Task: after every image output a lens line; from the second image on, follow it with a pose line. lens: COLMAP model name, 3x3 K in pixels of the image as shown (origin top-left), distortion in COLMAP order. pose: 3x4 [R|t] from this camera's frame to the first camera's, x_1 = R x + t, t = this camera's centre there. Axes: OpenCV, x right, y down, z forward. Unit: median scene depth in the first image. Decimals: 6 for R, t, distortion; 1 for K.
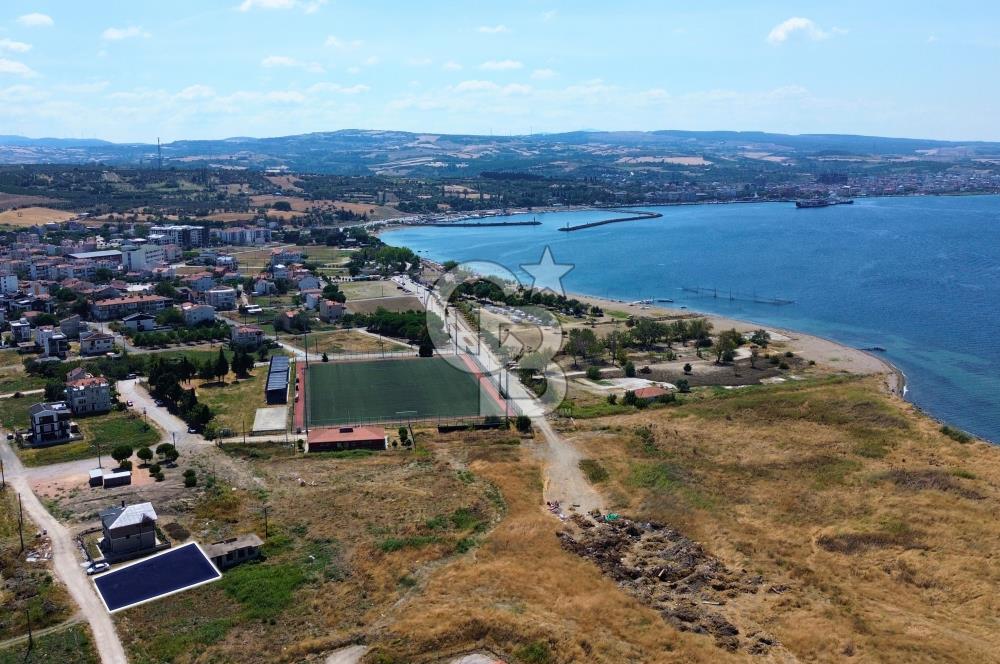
lens RADIAL K [[881.7, 0, 481.5], [0, 881.7, 332.2], [0, 0, 1]] dist [0.092283, -0.110972]
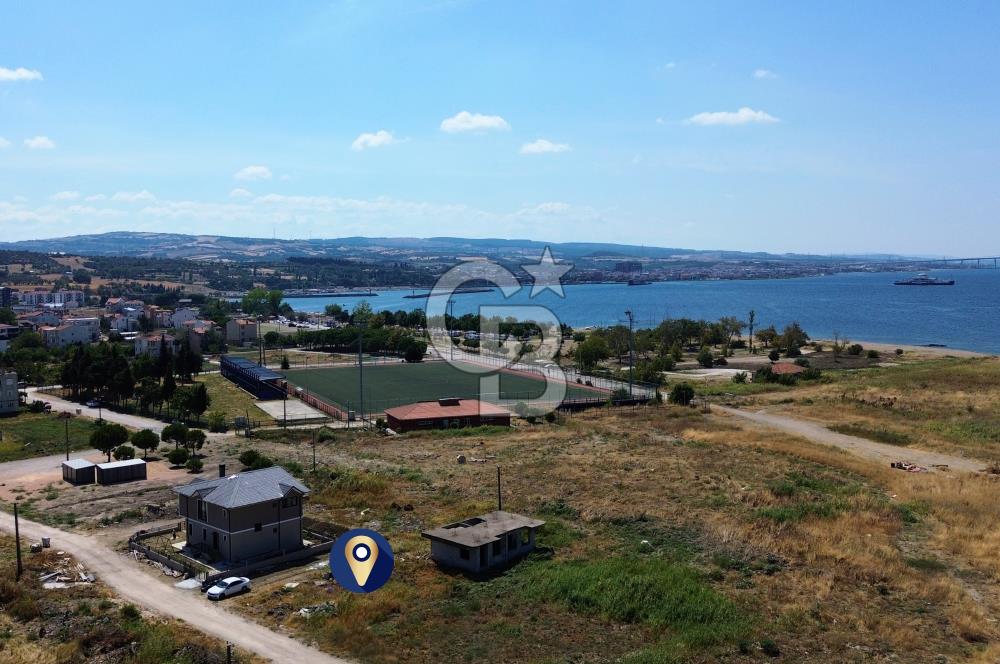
lens RADIAL K [[882.1, 0, 416.6], [0, 882.1, 334.1], [0, 0, 1]] dist [0.087504, -0.100601]
pose [[0.982473, -0.010761, 0.186095, -0.156826], [0.033406, 0.992334, -0.118985, 0.072450], [-0.183388, 0.123116, 0.975301, 0.195008]]
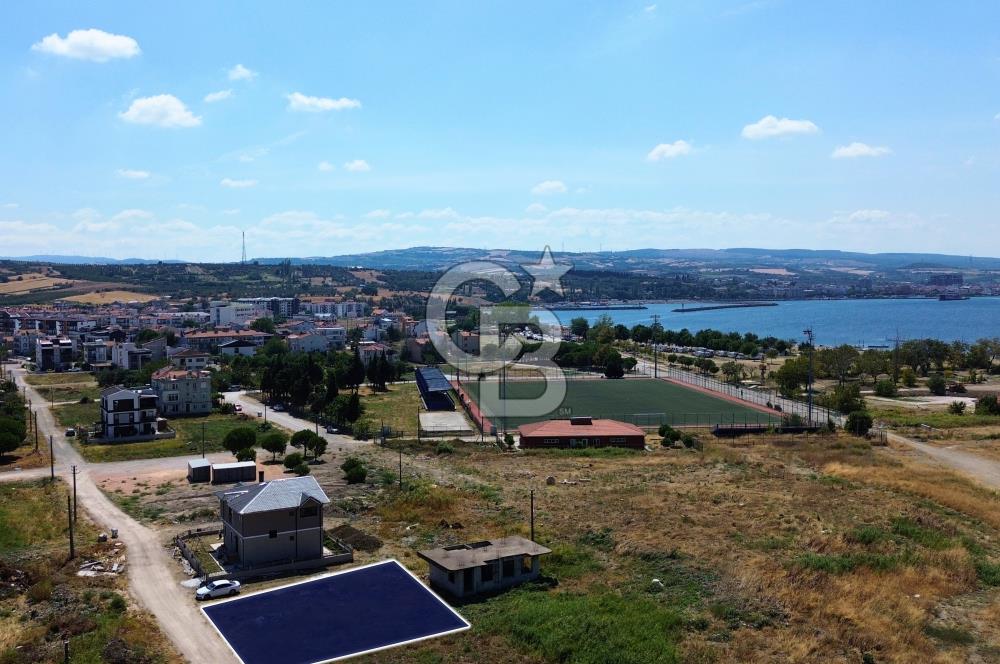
lens RADIAL K [[881.7, 0, 481.5], [0, 881.7, 332.2], [0, 0, 1]] dist [0.092283, -0.110972]
pose [[0.997549, 0.009583, -0.069315, -0.095781], [-0.019037, 0.990382, -0.137048, 0.071562], [0.067335, 0.138031, 0.988136, 0.193795]]
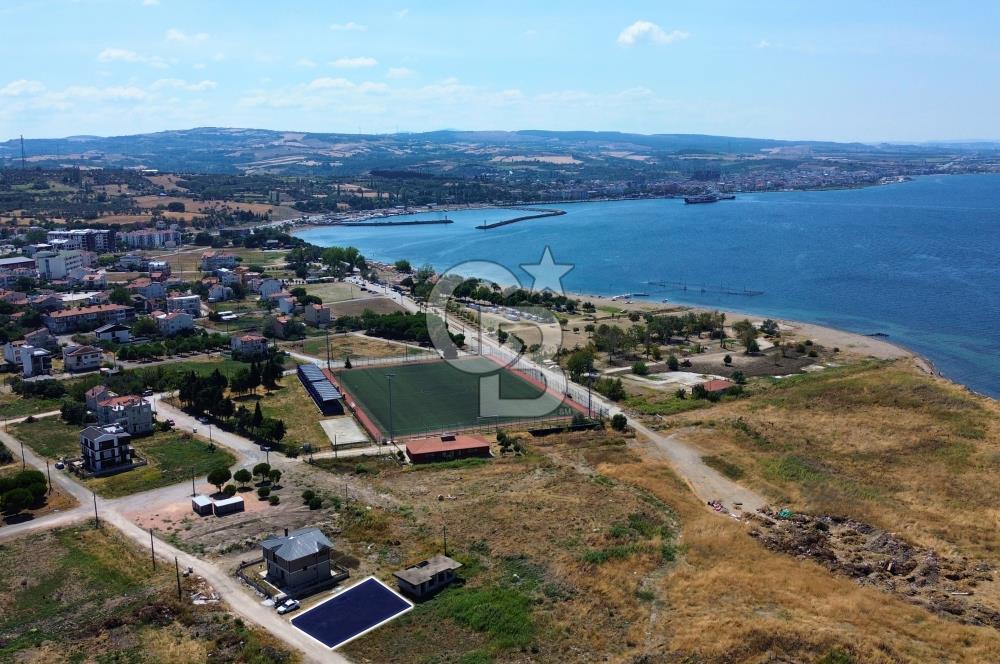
lens RADIAL K [[881.7, 0, 481.5], [0, 881.7, 332.2], [0, 0, 1]] dist [0.092283, -0.110972]
pose [[0.987392, -0.034983, 0.154378, -0.137307], [0.034863, 0.999386, 0.003486, -0.002732], [-0.154405, 0.001941, 0.988006, 0.032110]]
